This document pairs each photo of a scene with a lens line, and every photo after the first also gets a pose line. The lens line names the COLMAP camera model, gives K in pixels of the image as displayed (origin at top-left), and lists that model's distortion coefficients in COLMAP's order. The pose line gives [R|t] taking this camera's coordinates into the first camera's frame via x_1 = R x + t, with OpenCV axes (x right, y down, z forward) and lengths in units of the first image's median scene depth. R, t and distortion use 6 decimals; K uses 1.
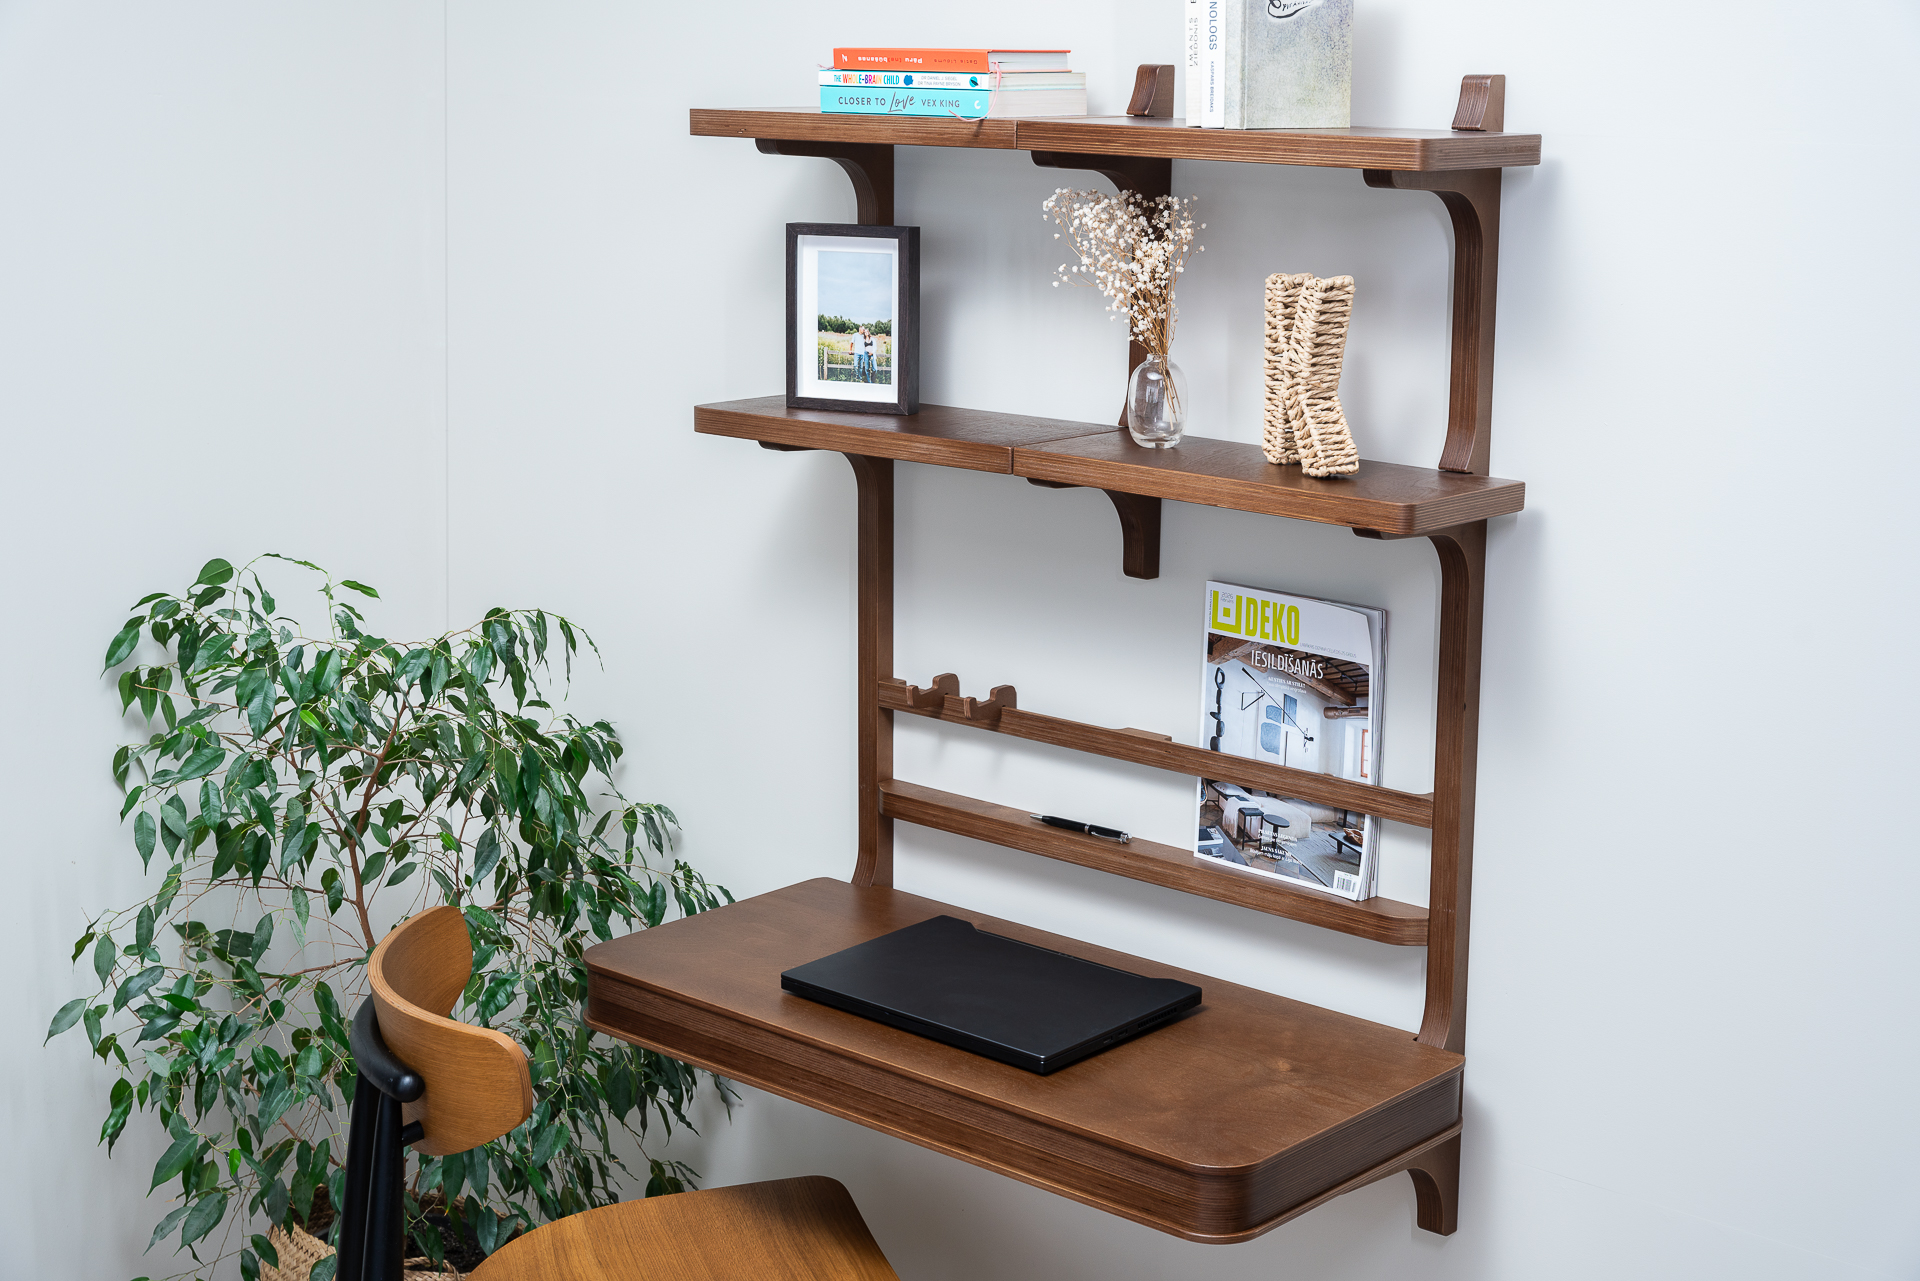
lens RADIAL K [[2871.5, 0, 935.5], [0, 2871.5, 728.1], [0, 0, 1]] dist [0.017022, 0.064456]
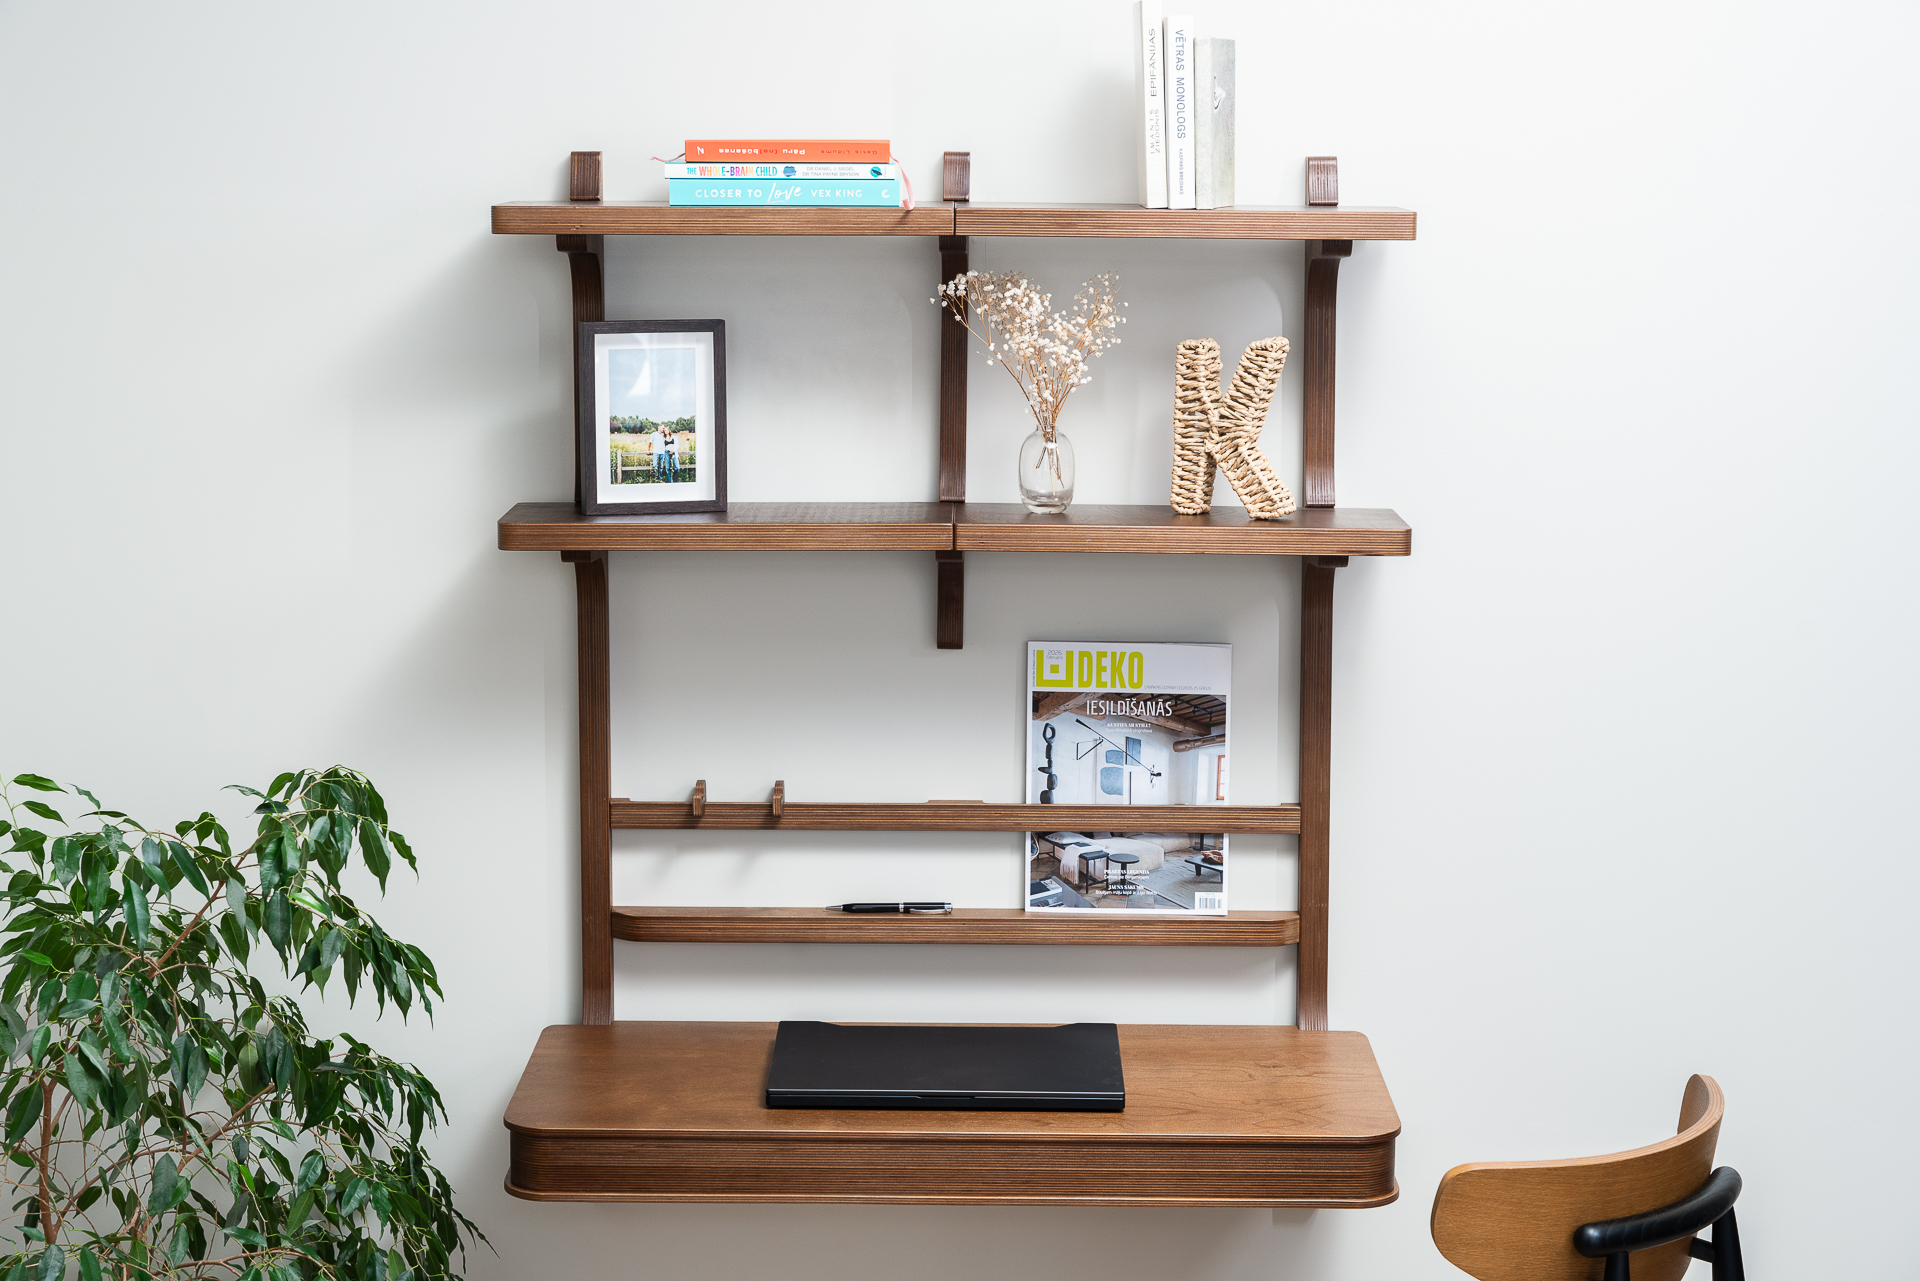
lens RADIAL K [[3591.3, 0, 925.1], [0, 3591.3, 764.1], [0, 0, 1]] dist [0.038885, 0.142588]
pose [[0.747462, -0.126229, 0.652202, -0.800810], [0.160830, 0.986959, 0.006698, -0.022788], [-0.644542, 0.099887, 0.758016, 0.043656]]
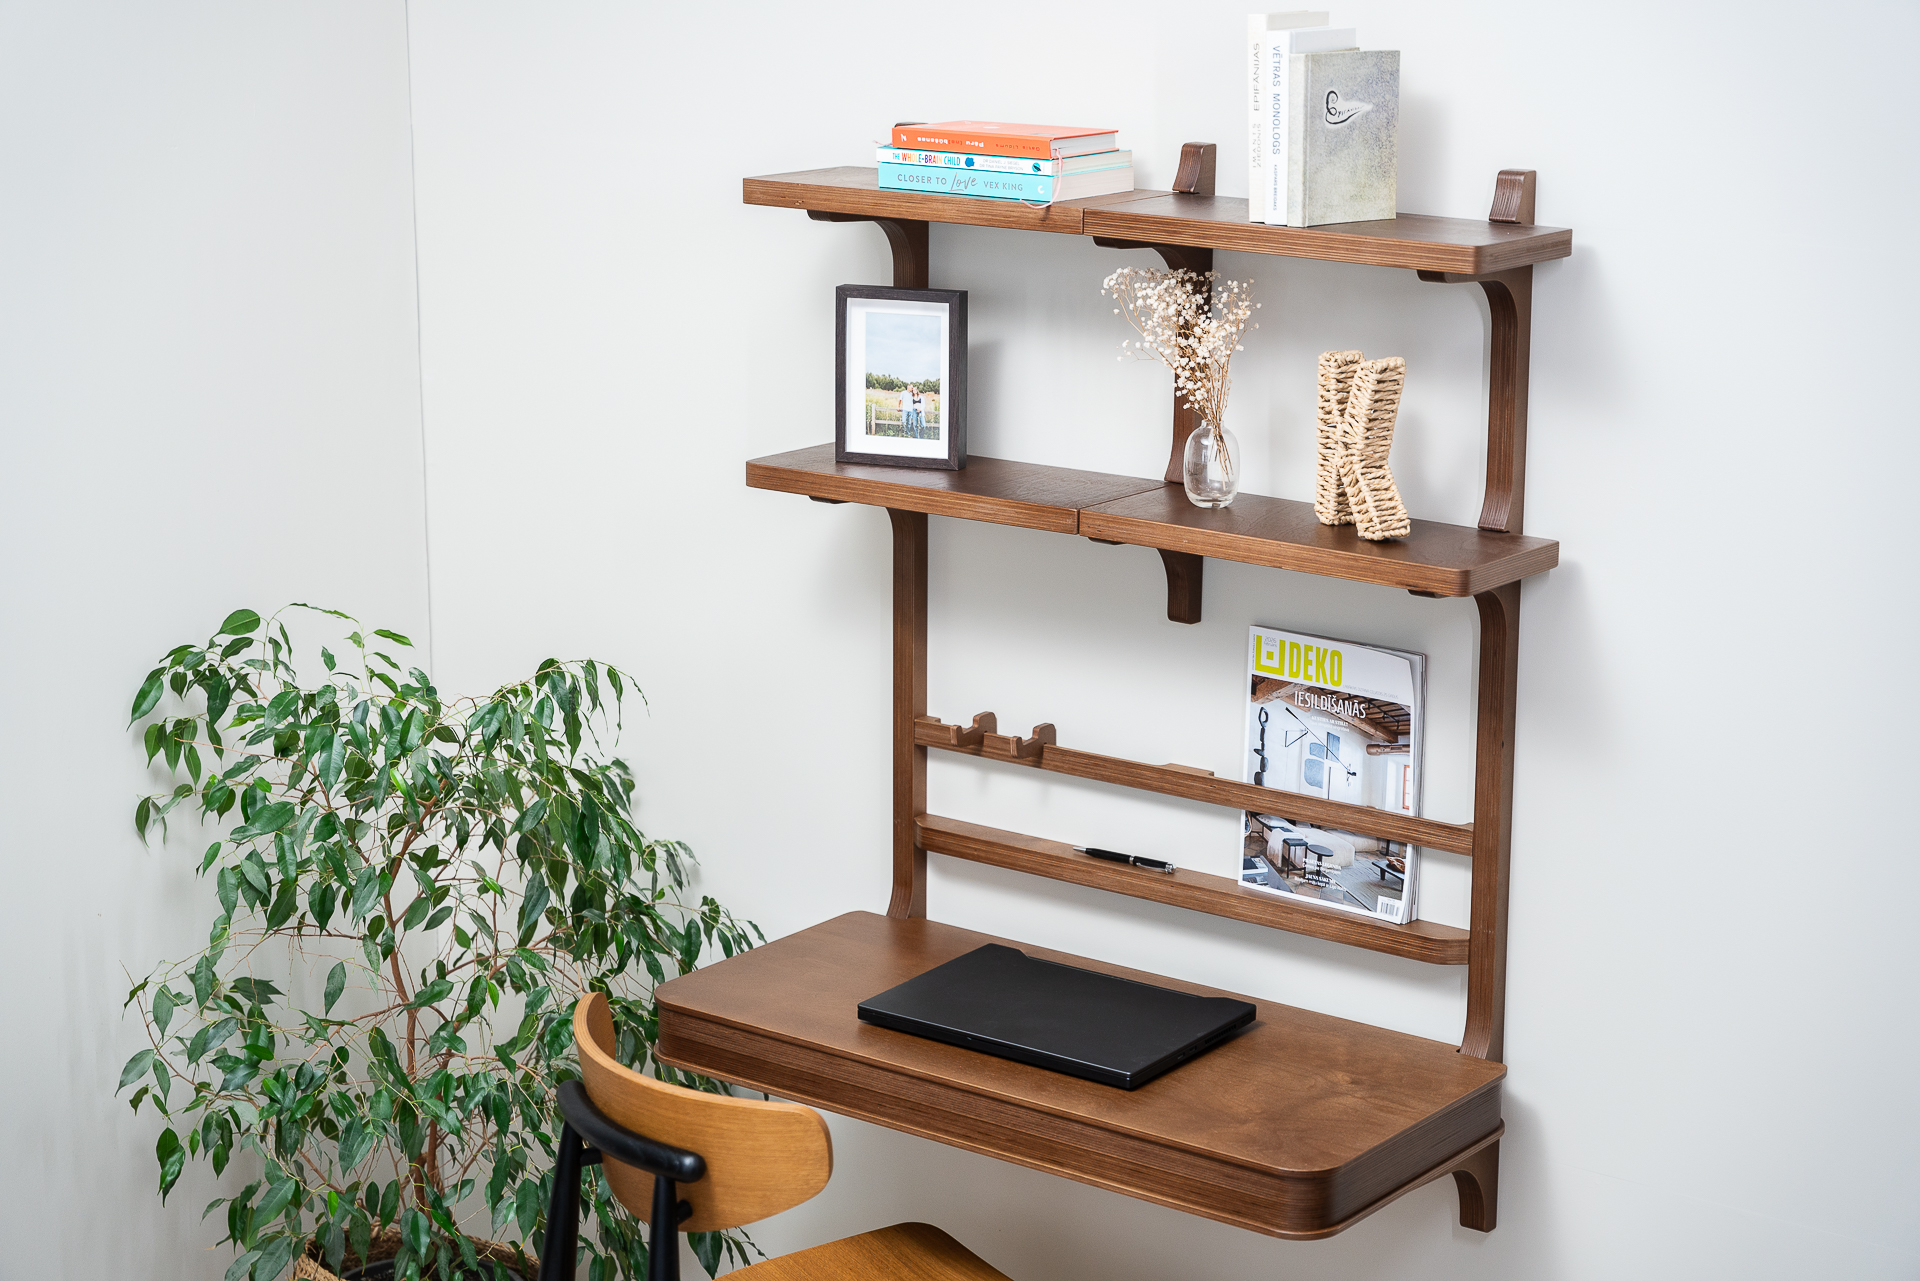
lens RADIAL K [[3591.3, 0, 925.1], [0, 3591.3, 764.1], [0, 0, 1]] dist [0.038885, 0.142588]
pose [[0.996413, -0.023447, 0.081311, -0.136596], [0.021488, 0.999459, 0.024883, -0.036436], [-0.081851, -0.023047, 0.996378, -0.319196]]
